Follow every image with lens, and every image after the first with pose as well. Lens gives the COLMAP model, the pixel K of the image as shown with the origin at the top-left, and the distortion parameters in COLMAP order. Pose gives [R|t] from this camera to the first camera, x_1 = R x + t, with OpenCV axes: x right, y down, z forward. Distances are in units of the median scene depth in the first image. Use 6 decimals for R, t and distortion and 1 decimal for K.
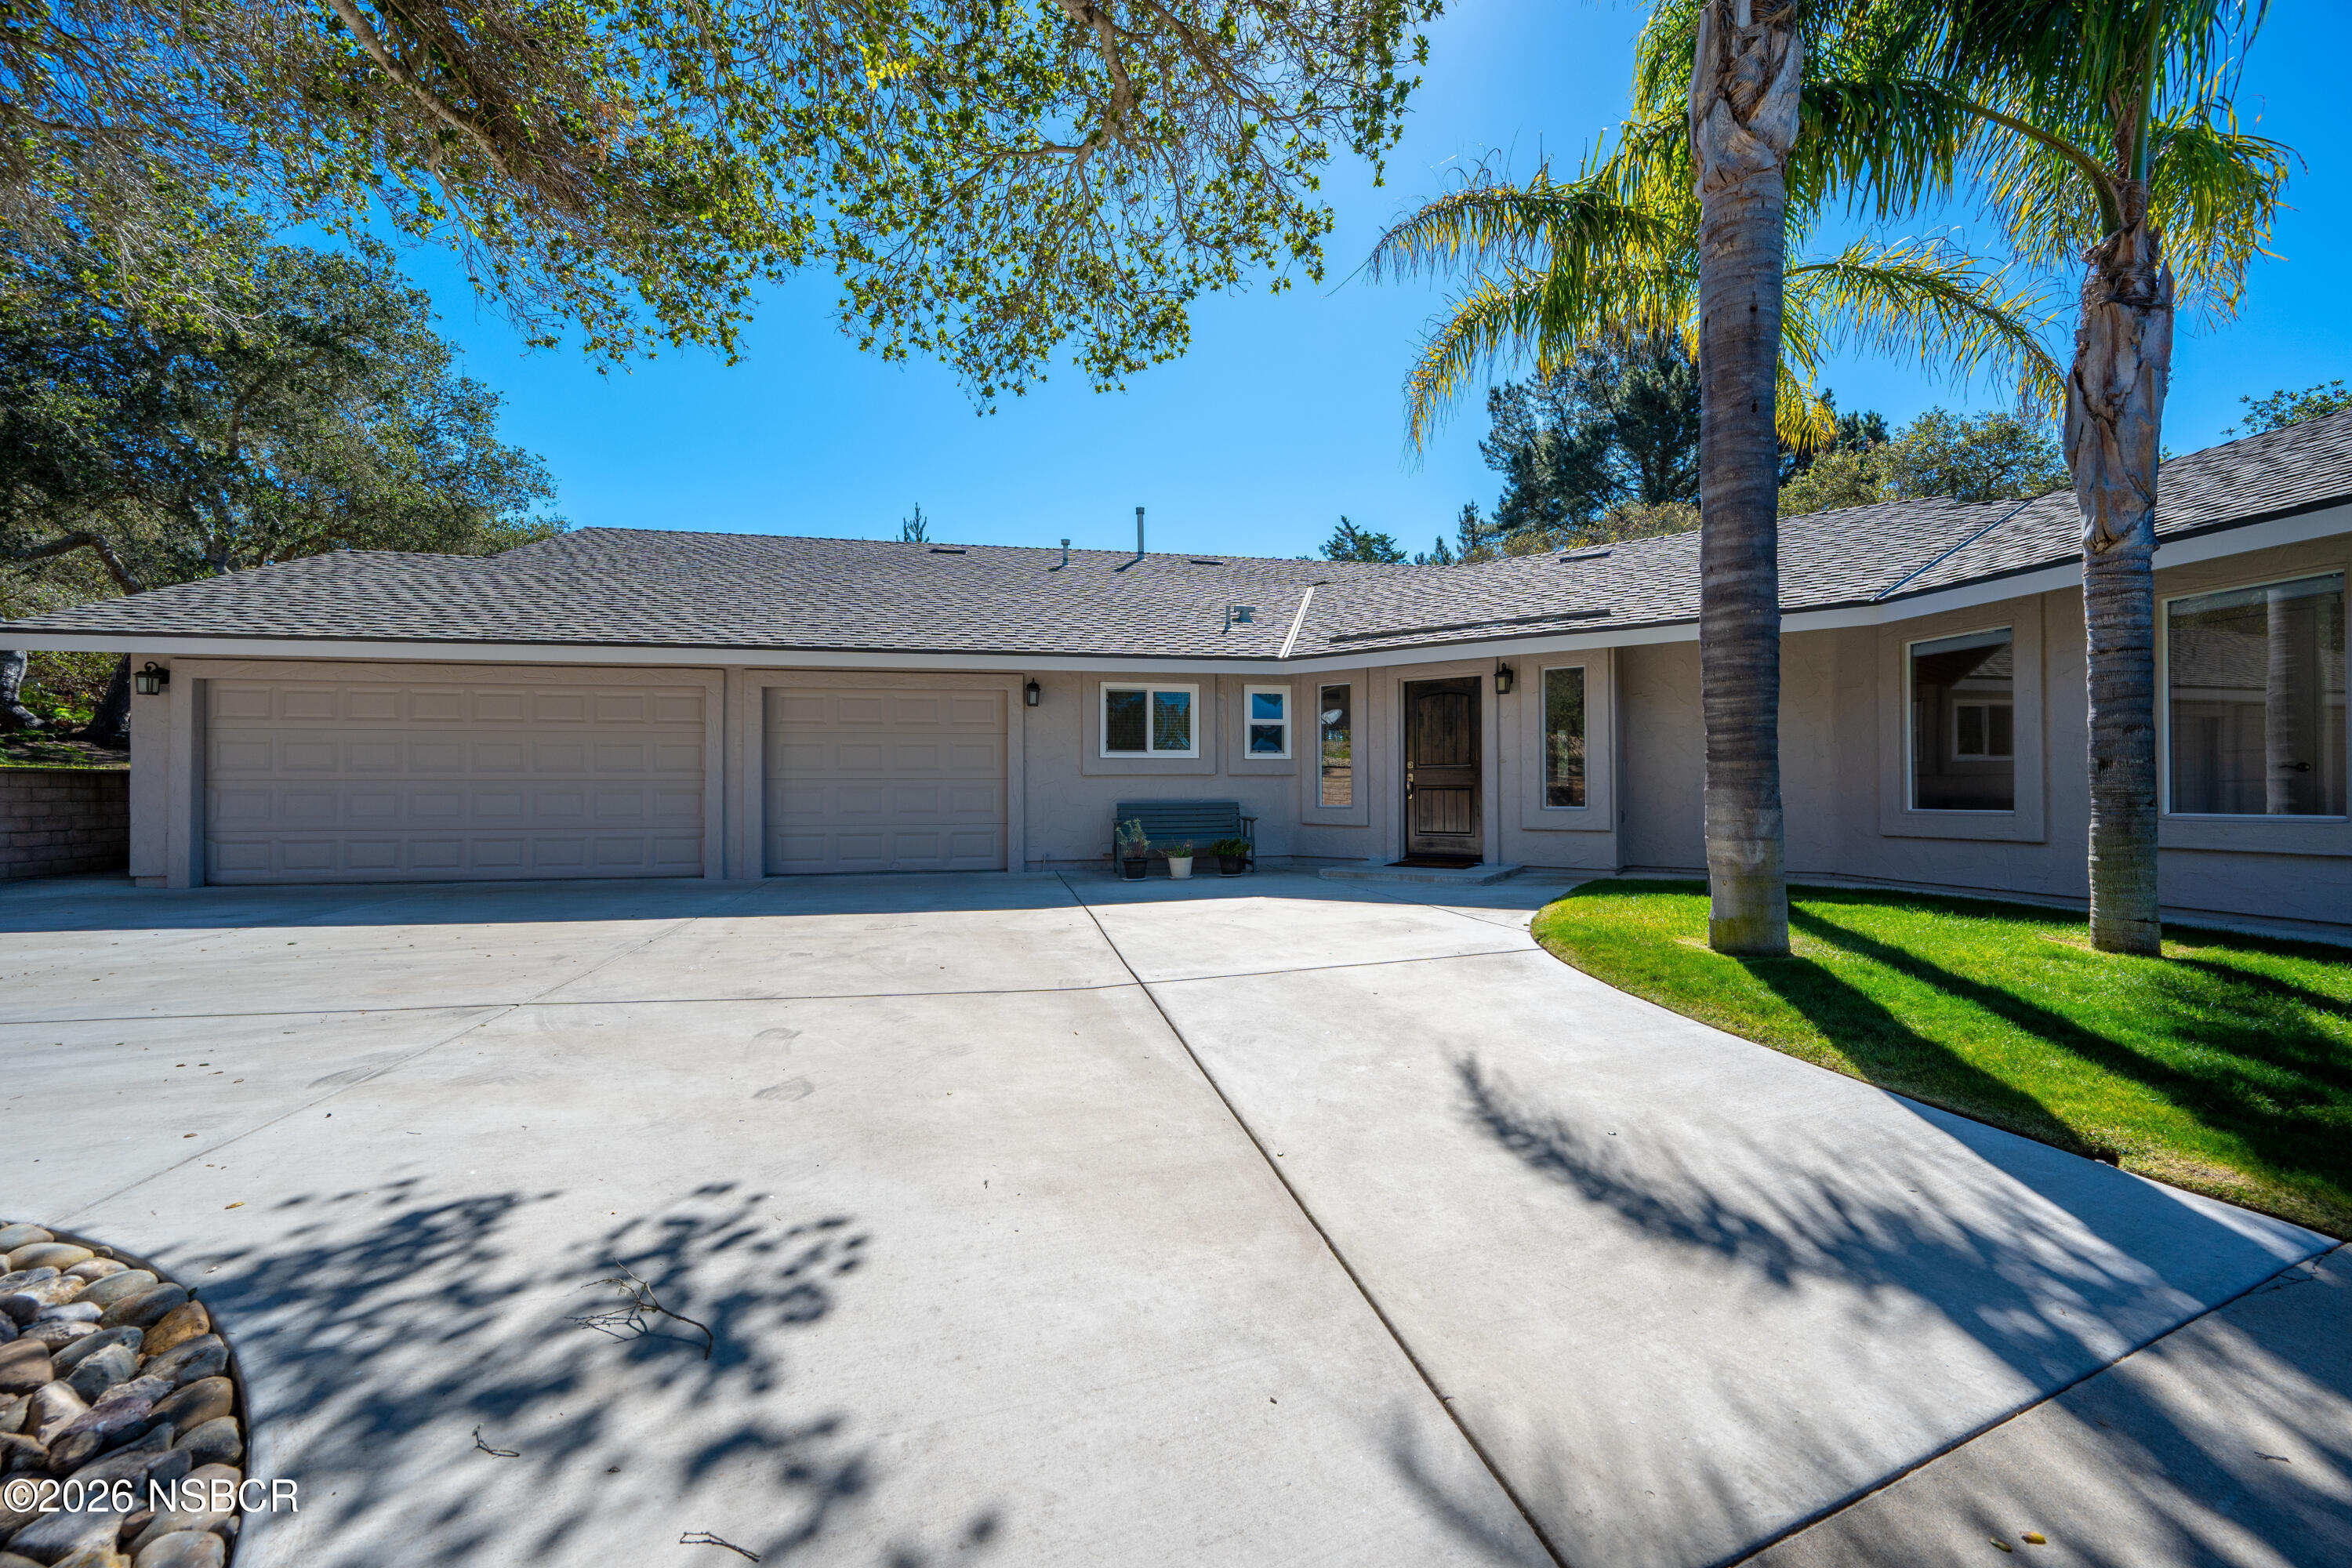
lens RADIAL K [[942.3, 0, 1176.5], [0, 942.3, 778.8], [0, 0, 1]] dist [-0.001198, -0.000014]
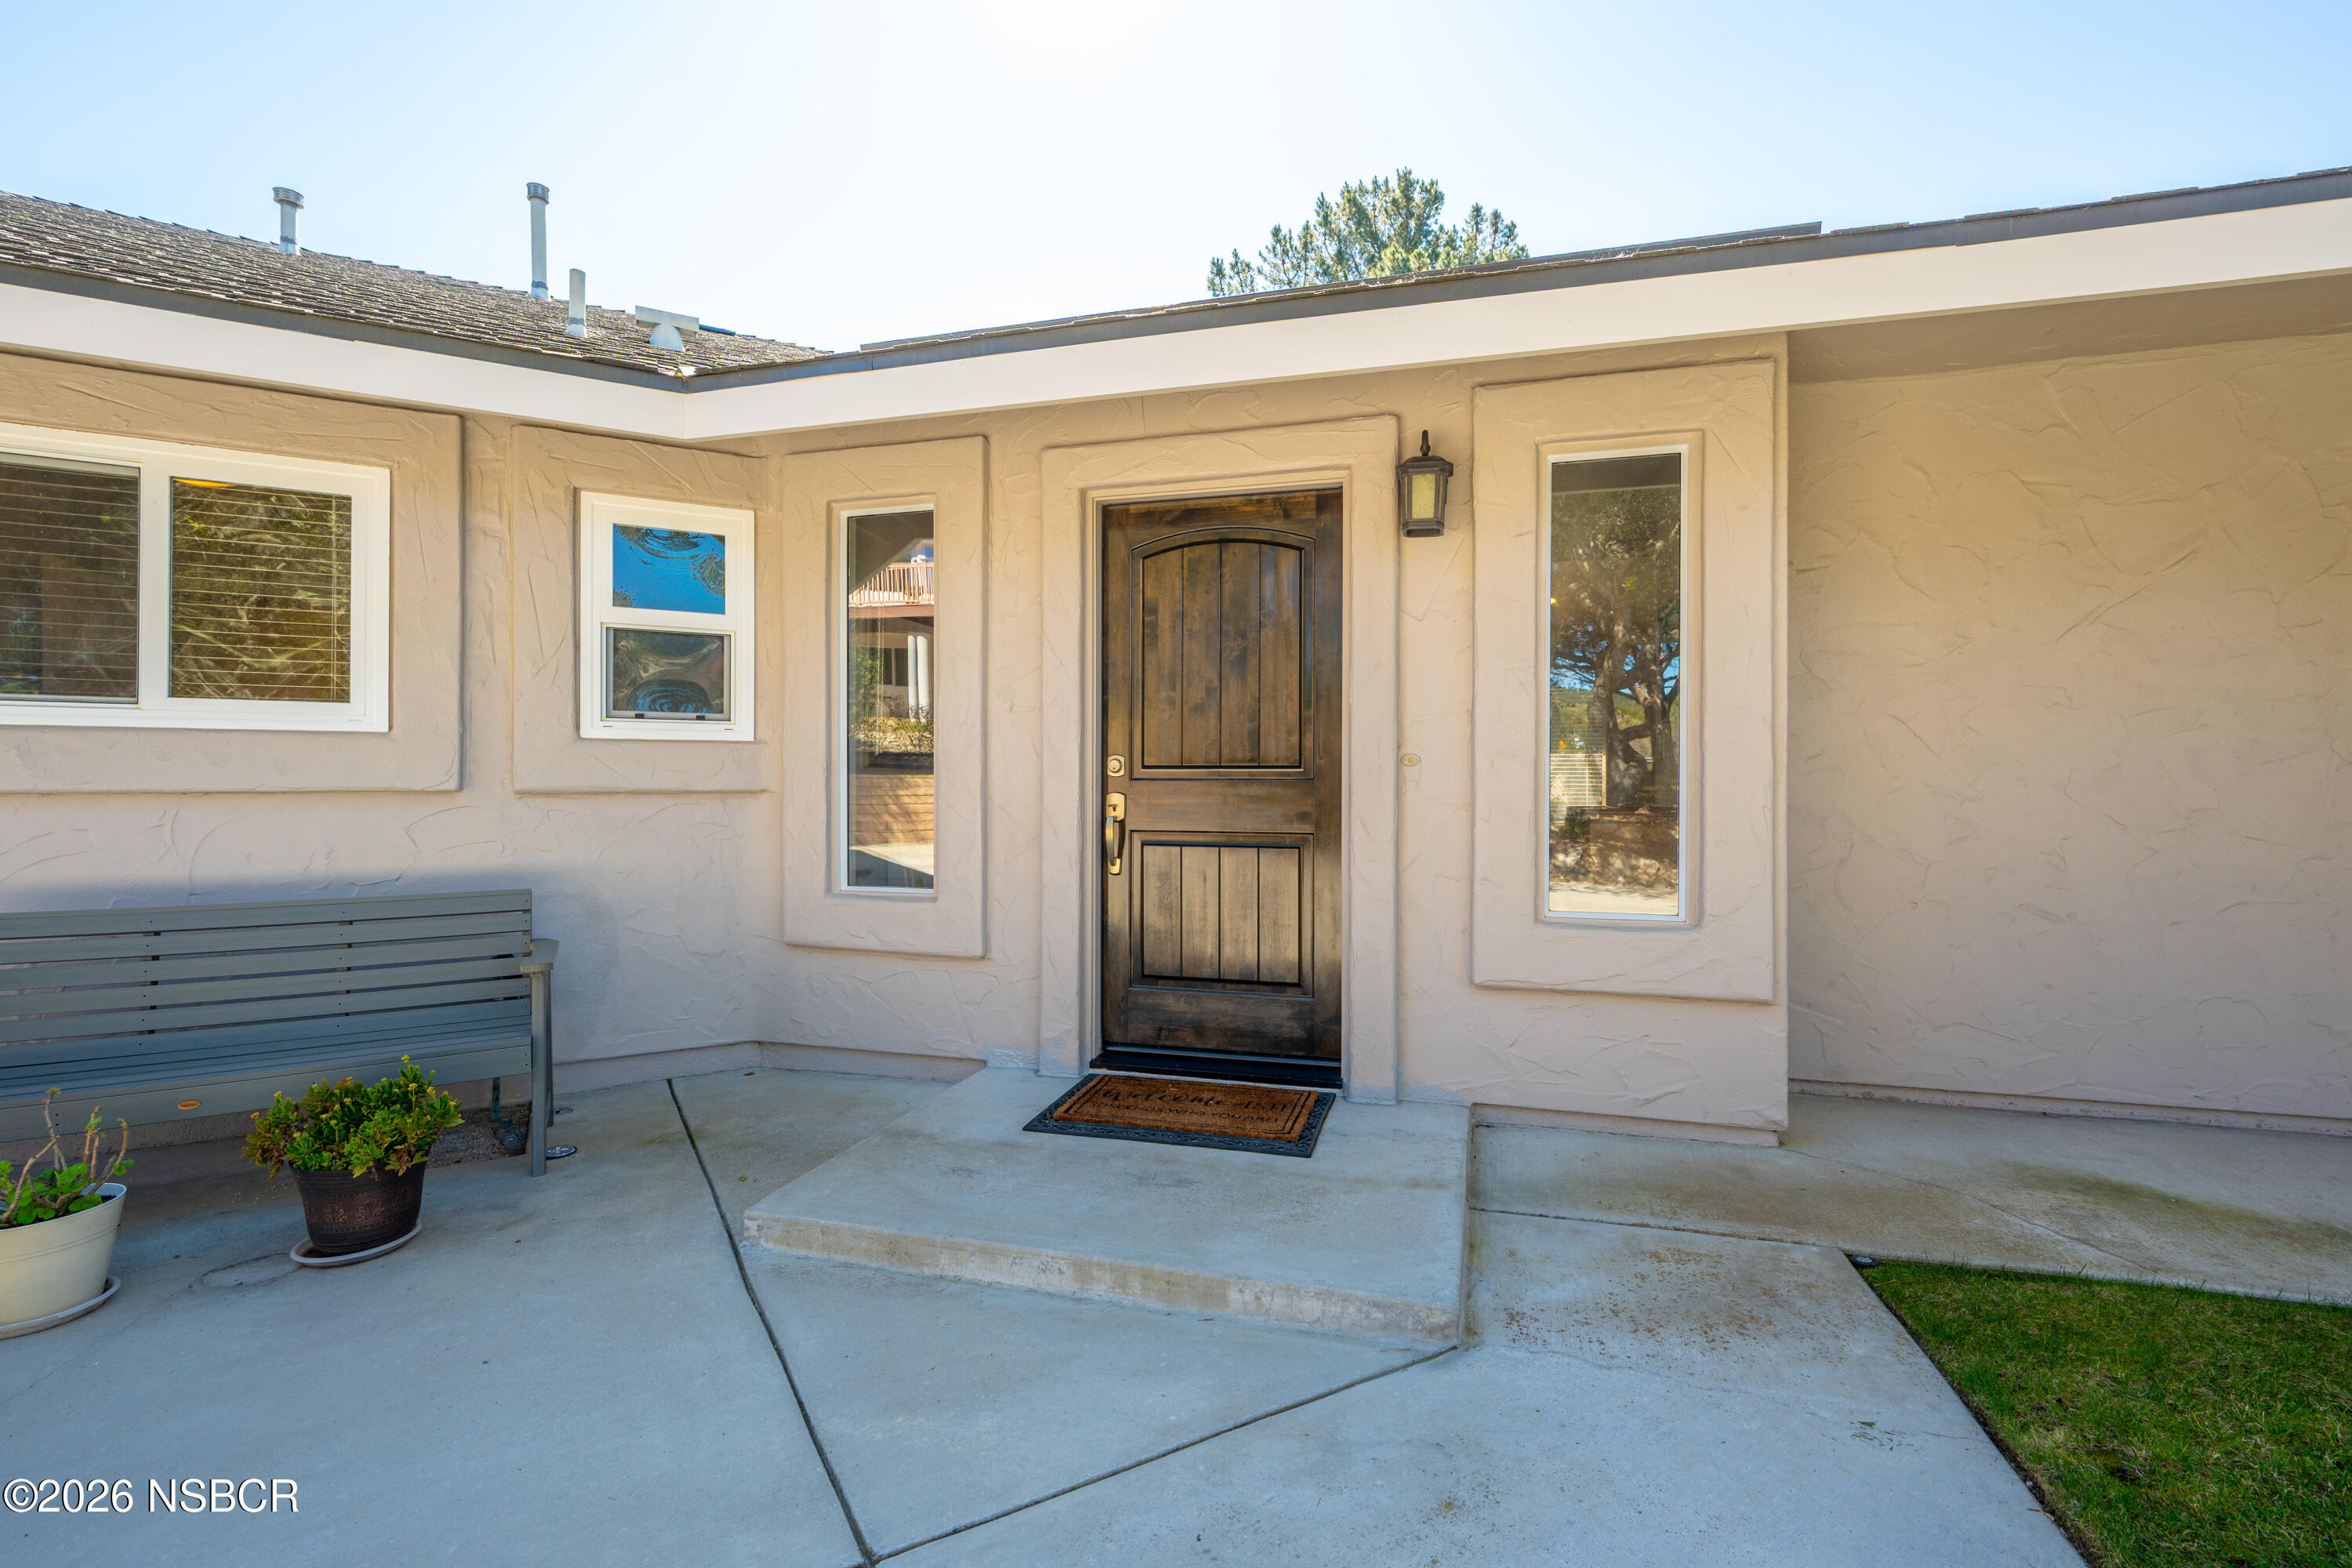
lens RADIAL K [[1030.9, 0, 1175.8], [0, 1030.9, 778.4], [0, 0, 1]] dist [0.001928, 0.000144]
pose [[0.951319, 0.005894, 0.308152, 0.153216], [-0.009420, 0.999906, 0.009957, -0.013683], [-0.308064, -0.012375, 0.951285, 0.634663]]
